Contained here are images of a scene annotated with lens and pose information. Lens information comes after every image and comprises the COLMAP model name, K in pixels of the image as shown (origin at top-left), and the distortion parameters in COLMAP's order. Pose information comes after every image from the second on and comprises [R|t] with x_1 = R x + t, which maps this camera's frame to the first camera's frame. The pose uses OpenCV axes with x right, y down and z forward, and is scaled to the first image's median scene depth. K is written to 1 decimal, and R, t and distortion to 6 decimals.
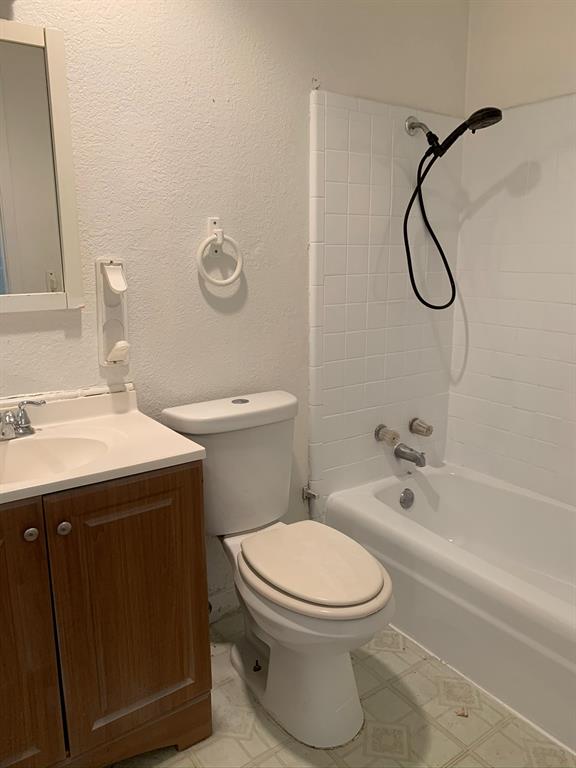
lens RADIAL K [[574.4, 0, 288.0], [0, 574.4, 384.0], [0, 0, 1]] dist [0.068584, -0.128309]
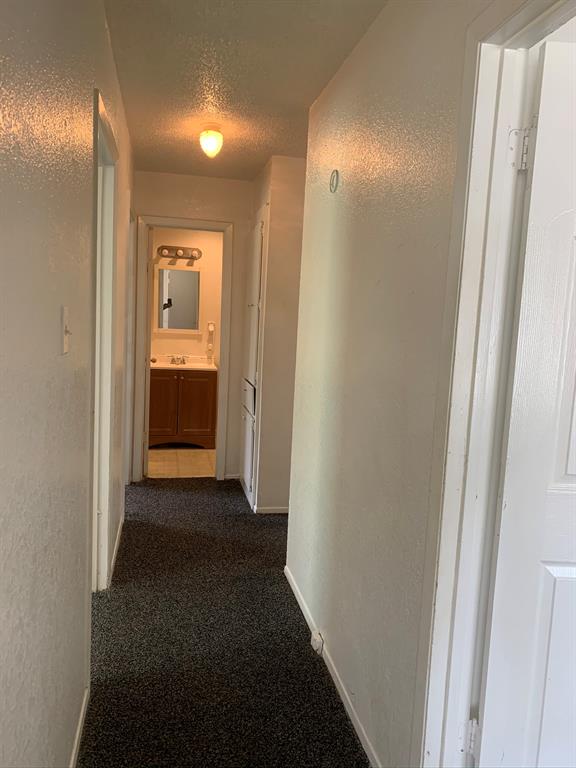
lens RADIAL K [[574.4, 0, 288.0], [0, 574.4, 384.0], [0, 0, 1]] dist [0.068584, -0.128309]
pose [[0.909833, 0.087398, -0.405668, 1.704875], [-0.142243, 0.984029, -0.107023, 0.510146], [0.389835, 0.155077, 0.907733, -2.142574]]
